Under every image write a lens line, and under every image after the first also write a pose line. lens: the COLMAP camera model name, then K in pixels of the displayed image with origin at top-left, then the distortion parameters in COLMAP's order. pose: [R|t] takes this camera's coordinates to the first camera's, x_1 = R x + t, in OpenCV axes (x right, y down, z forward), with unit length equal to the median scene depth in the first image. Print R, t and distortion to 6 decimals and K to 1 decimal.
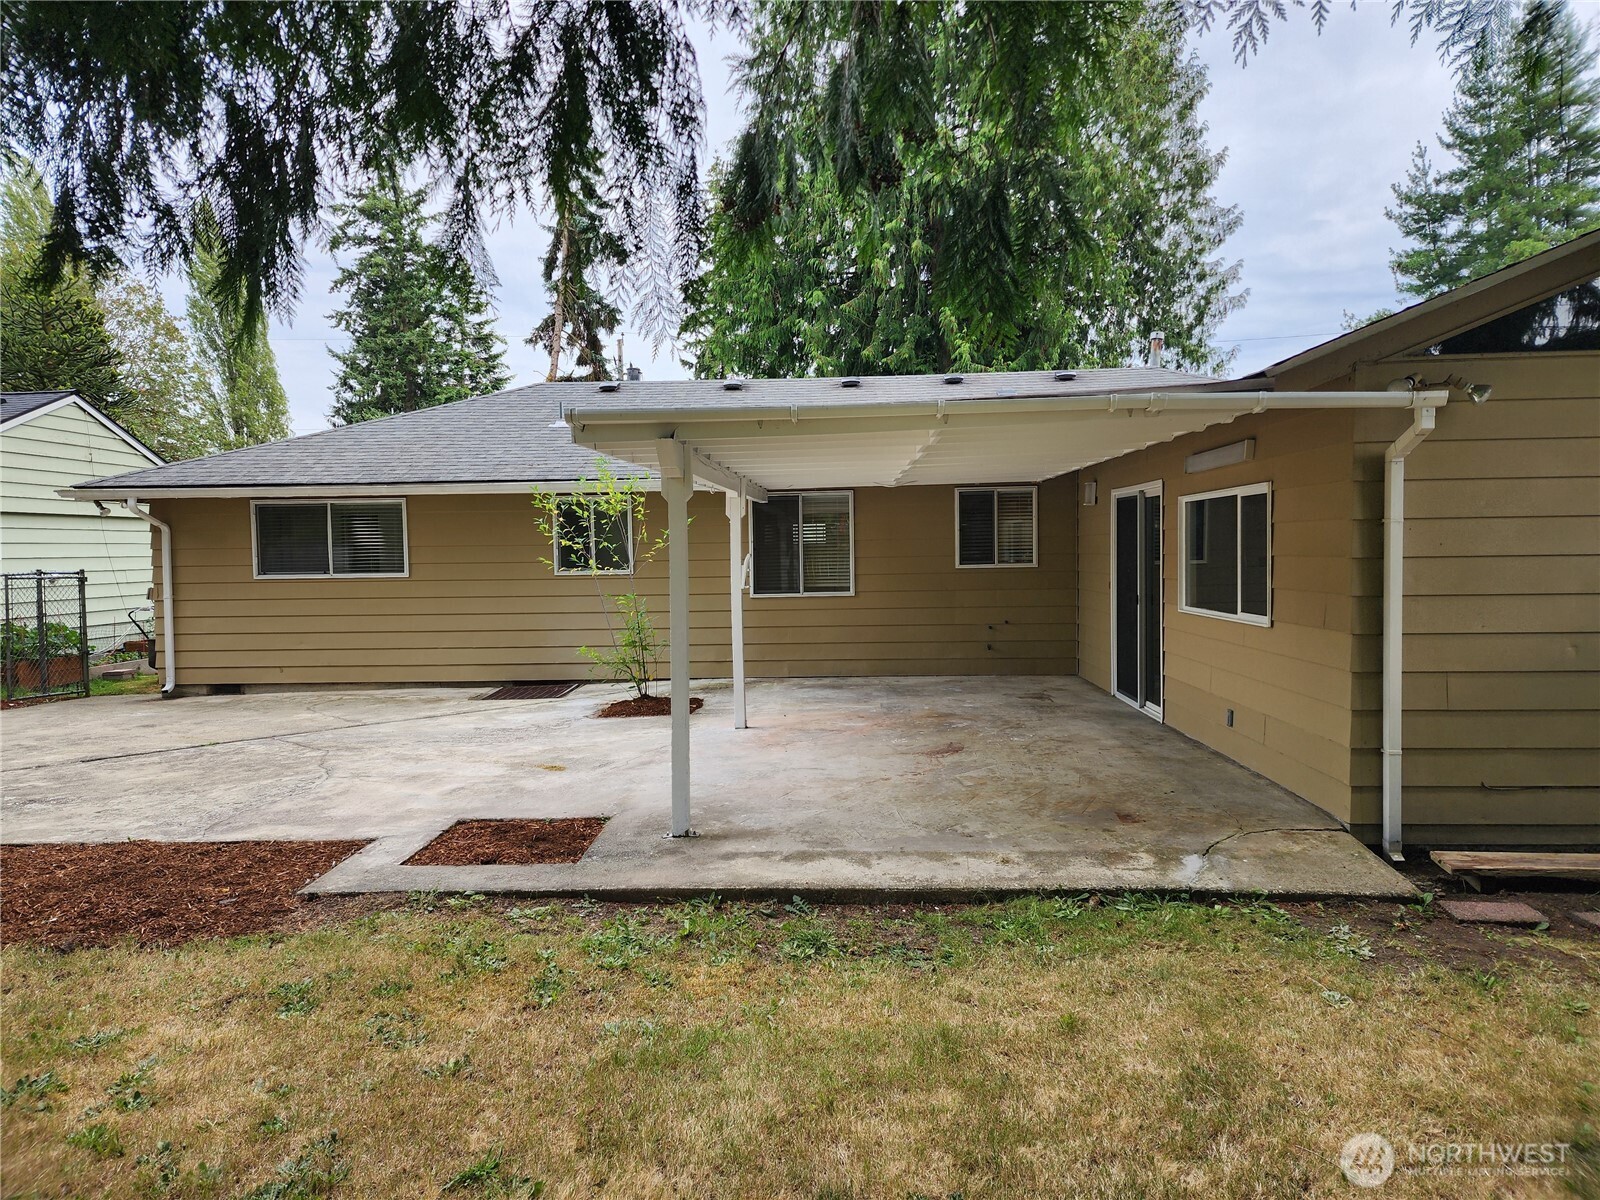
lens RADIAL K [[1083.5, 0, 792.4], [0, 1083.5, 584.4], [0, 0, 1]] dist [0.070223, -0.060980]
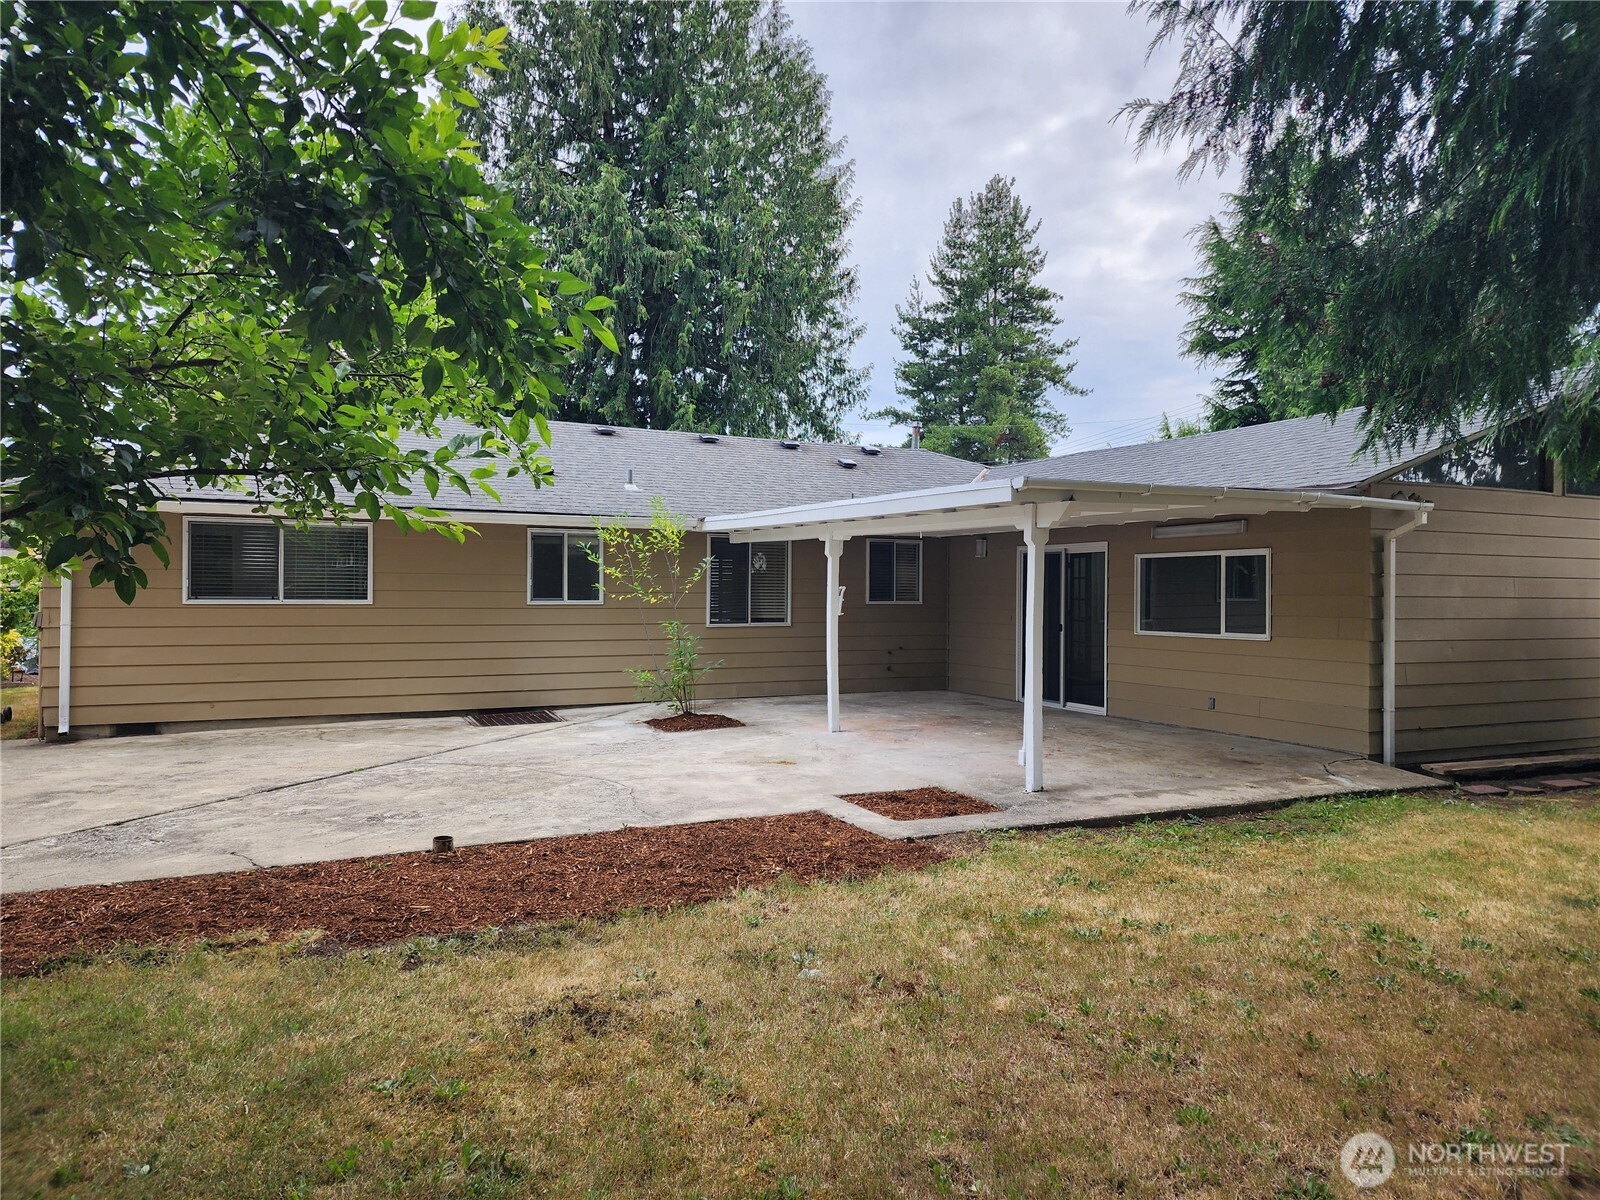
lens RADIAL K [[1083.5, 0, 773.5], [0, 1083.5, 605.3], [0, 0, 1]] dist [0.070223, -0.060980]
pose [[0.879019, 0.015974, 0.476520, -0.496761], [-0.004832, 0.999686, -0.024598, 0.016050], [-0.476763, 0.019319, 0.878820, -0.021109]]
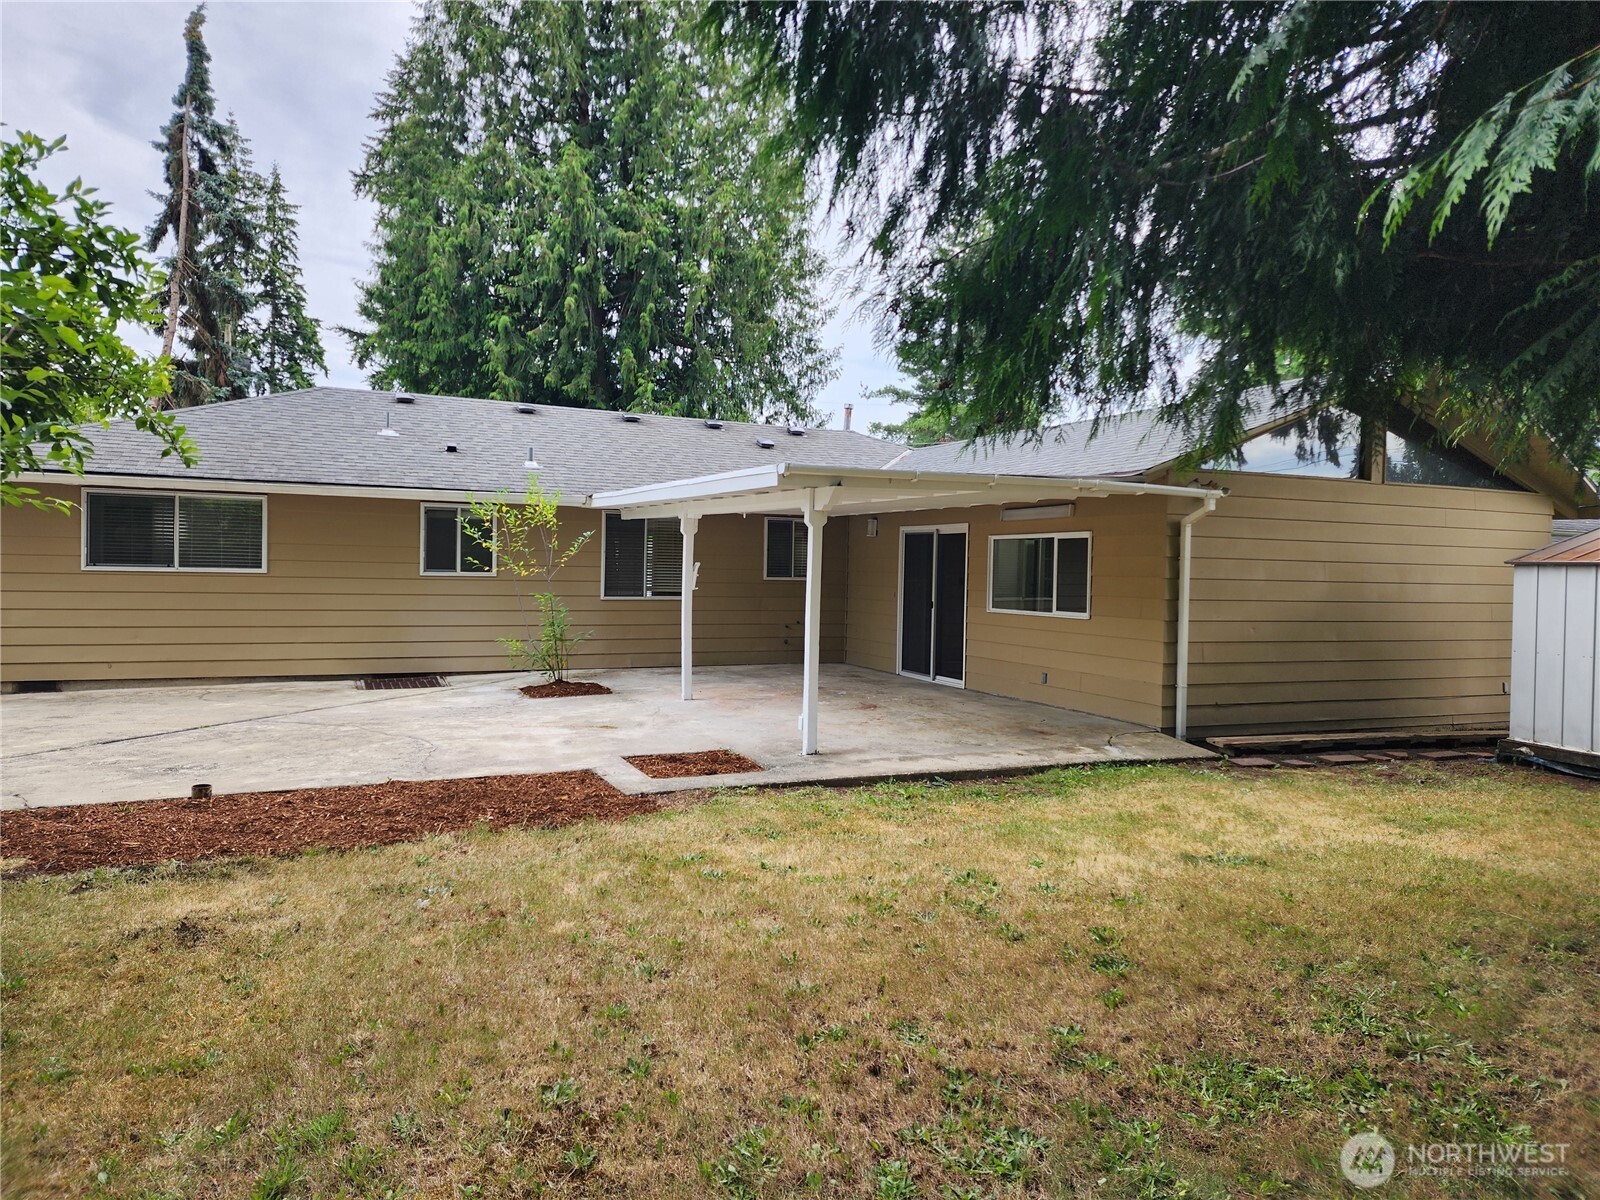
lens RADIAL K [[1083.5, 0, 789.7], [0, 1083.5, 592.8], [0, 0, 1]] dist [0.070223, -0.060980]
pose [[0.890114, 0.023226, 0.455147, -0.379381], [-0.019541, 0.999727, -0.012802, 0.015267], [-0.455320, 0.002501, 0.890325, -0.135506]]
